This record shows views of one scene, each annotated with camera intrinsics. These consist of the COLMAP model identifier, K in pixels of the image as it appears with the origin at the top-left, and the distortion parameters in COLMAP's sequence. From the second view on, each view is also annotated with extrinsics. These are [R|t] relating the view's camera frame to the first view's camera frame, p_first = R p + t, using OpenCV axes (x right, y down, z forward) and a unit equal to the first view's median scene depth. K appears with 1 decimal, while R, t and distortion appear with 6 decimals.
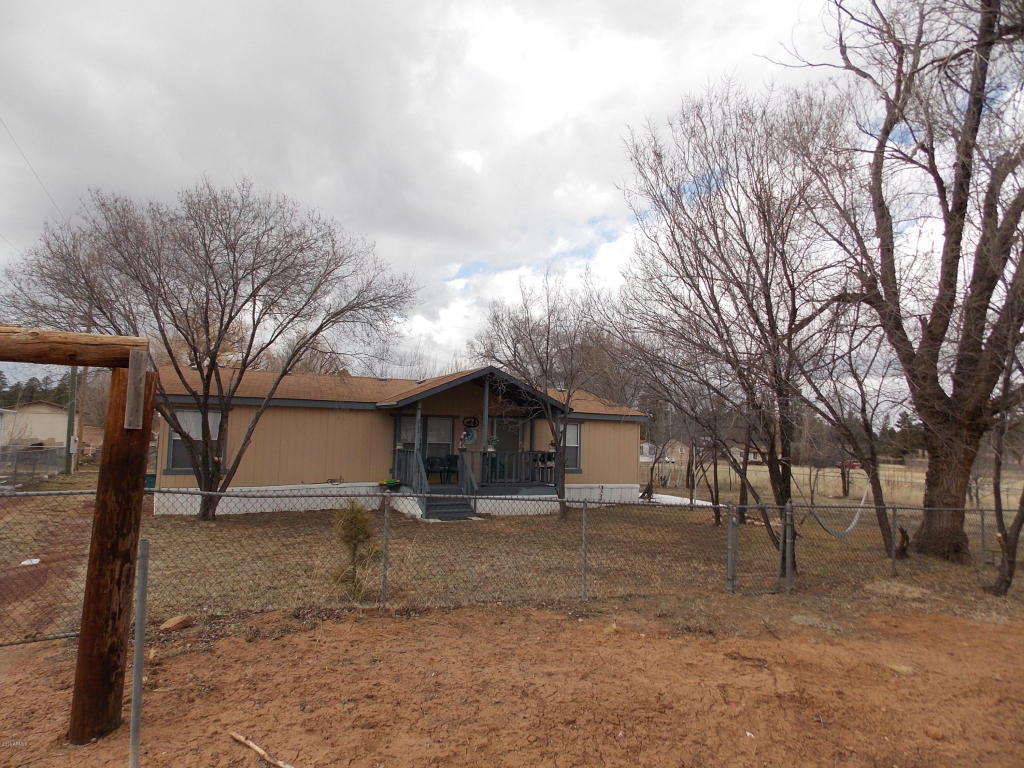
lens RADIAL K [[677.7, 0, 513.3], [0, 677.7, 379.9], [0, 0, 1]] dist [0.006466, 0.001196]
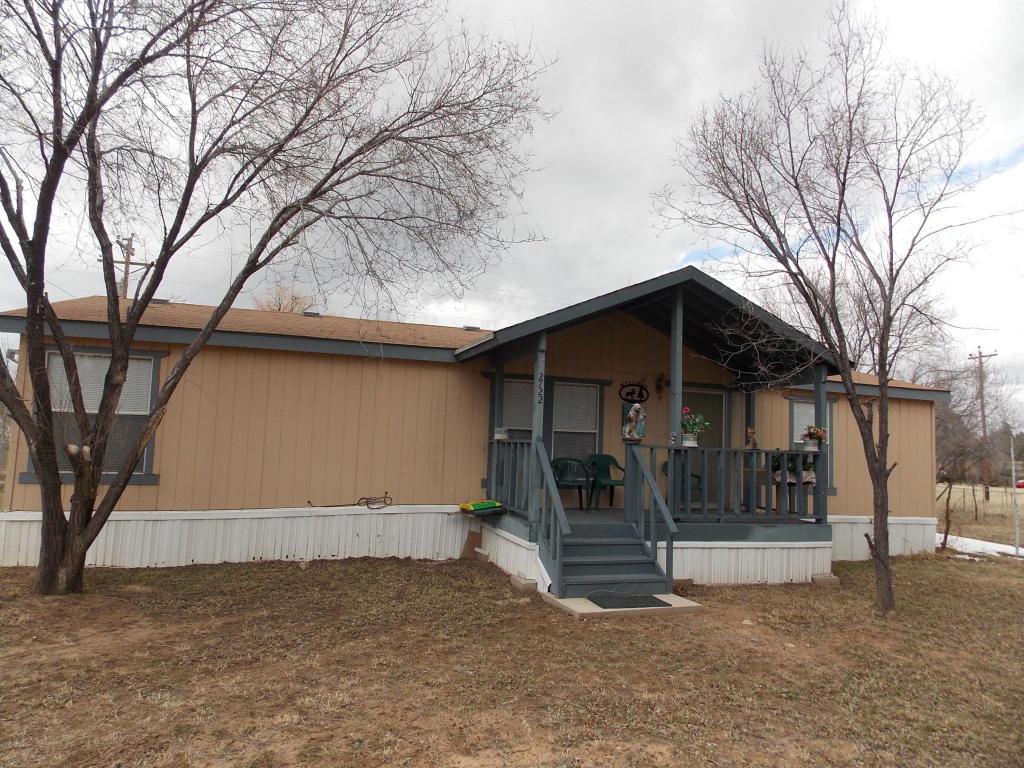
lens RADIAL K [[703.7, 0, 512.0], [0, 703.7, 384.0], [0, 0, 1]] dist [0.046175, 0.000232]
pose [[0.988605, -0.000972, -0.150529, -0.081832], [0.000351, 0.999991, -0.004153, 0.063183], [0.150532, 0.004053, 0.988597, 0.490085]]
